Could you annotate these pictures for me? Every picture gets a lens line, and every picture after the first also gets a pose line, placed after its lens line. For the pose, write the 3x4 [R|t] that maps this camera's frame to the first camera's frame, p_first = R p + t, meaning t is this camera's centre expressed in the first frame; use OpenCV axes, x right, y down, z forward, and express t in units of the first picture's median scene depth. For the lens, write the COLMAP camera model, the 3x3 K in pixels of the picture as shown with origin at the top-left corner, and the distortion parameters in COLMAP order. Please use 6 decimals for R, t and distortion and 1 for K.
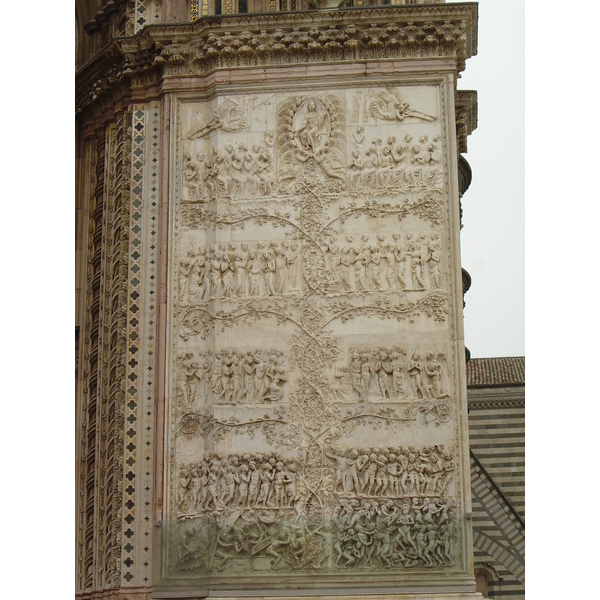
lens RADIAL K [[1471.2, 0, 298.8], [0, 1471.2, 301.5], [0, 0, 1]] dist [-0.091498, 0.000000]
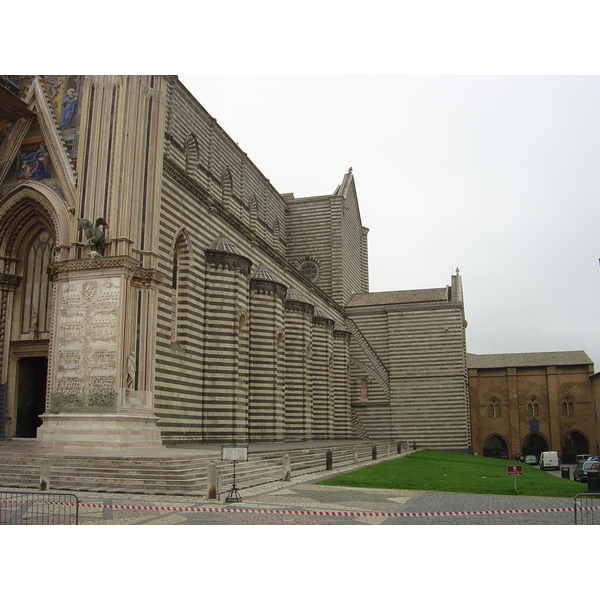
lens RADIAL K [[672.4, 0, 300.7], [0, 672.4, 299.1], [0, 0, 1]] dist [-0.138410, 0.000000]
pose [[0.986690, -0.028520, -0.160092, 0.834320], [0.041973, 0.995806, 0.081292, -0.214793], [0.157102, -0.086929, 0.983749, -0.609011]]
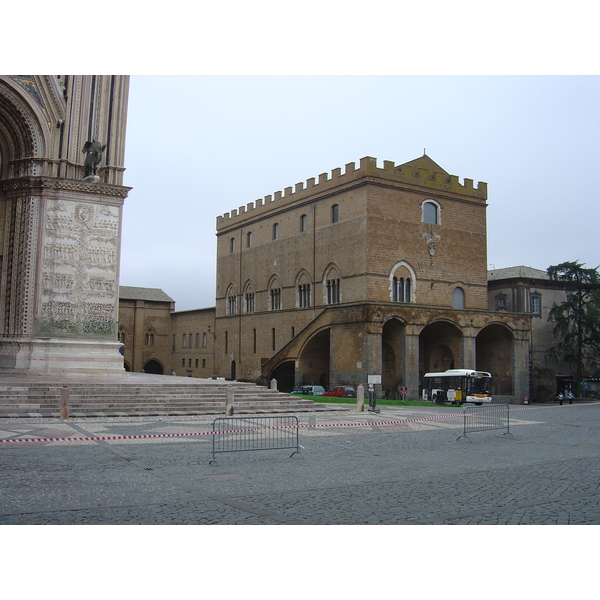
lens RADIAL K [[672.4, 0, 299.9], [0, 672.4, 296.1], [0, 0, 1]] dist [-0.138410, 0.000000]
pose [[0.801425, 0.077664, 0.593031, -0.534327], [-0.189189, 0.973539, 0.128176, -0.236212], [-0.567385, -0.214919, 0.794912, -0.677063]]
